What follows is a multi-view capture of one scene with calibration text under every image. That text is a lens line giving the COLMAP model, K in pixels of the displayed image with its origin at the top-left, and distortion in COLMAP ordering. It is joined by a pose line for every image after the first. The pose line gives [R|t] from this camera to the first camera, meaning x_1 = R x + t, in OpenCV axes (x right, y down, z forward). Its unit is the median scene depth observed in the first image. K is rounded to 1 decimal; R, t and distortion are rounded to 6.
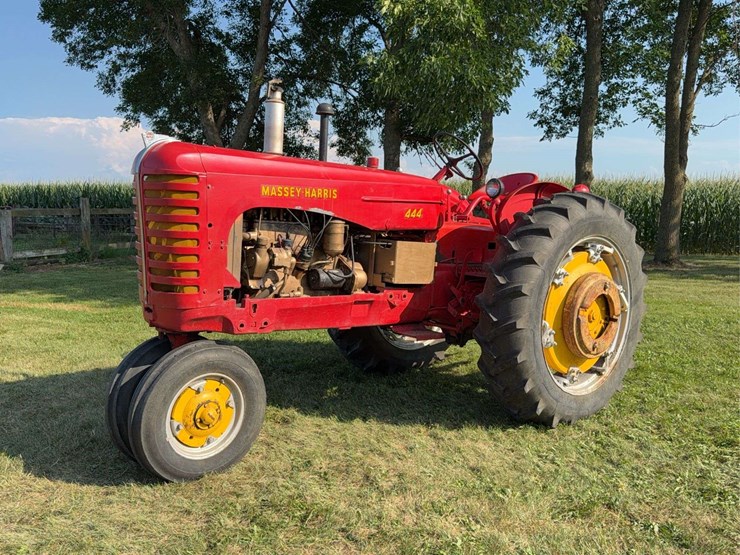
lens RADIAL K [[678.9, 0, 370.0], [0, 678.9, 277.5], [0, 0, 1]] dist [0.128891, -0.226397]
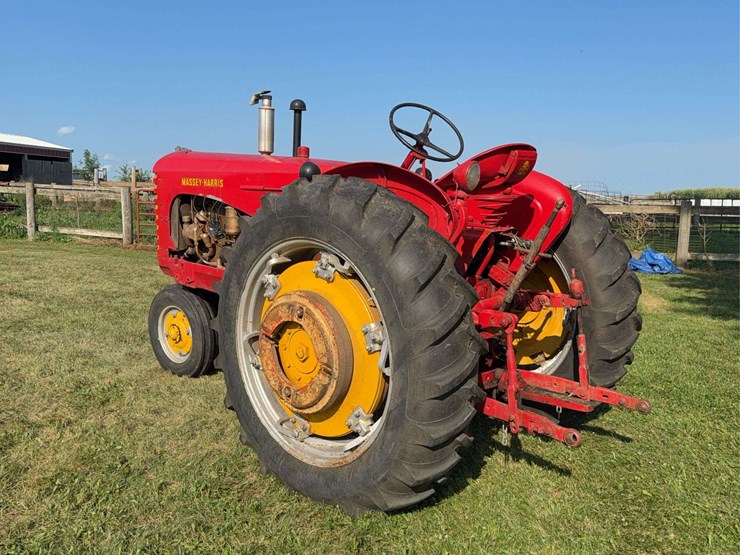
lens RADIAL K [[682.8, 0, 366.8], [0, 682.8, 285.9], [0, 0, 1]] dist [0.103790, -0.161453]
pose [[0.098397, 0.127912, -0.986892, 1.076529], [-0.121767, 0.985800, 0.115630, -0.106911], [0.987669, 0.108793, 0.112575, 1.043977]]
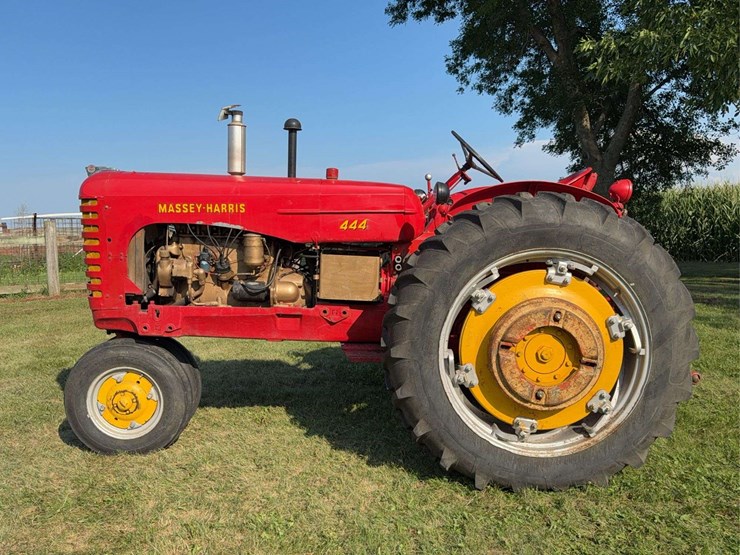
lens RADIAL K [[678.9, 0, 370.0], [0, 678.9, 277.5], [0, 0, 1]] dist [0.128891, -0.226397]
pose [[0.764468, 0.028681, -0.644024, 0.703585], [-0.038623, 0.999253, -0.001346, -0.022156], [0.643504, 0.025903, 0.765004, 0.310167]]
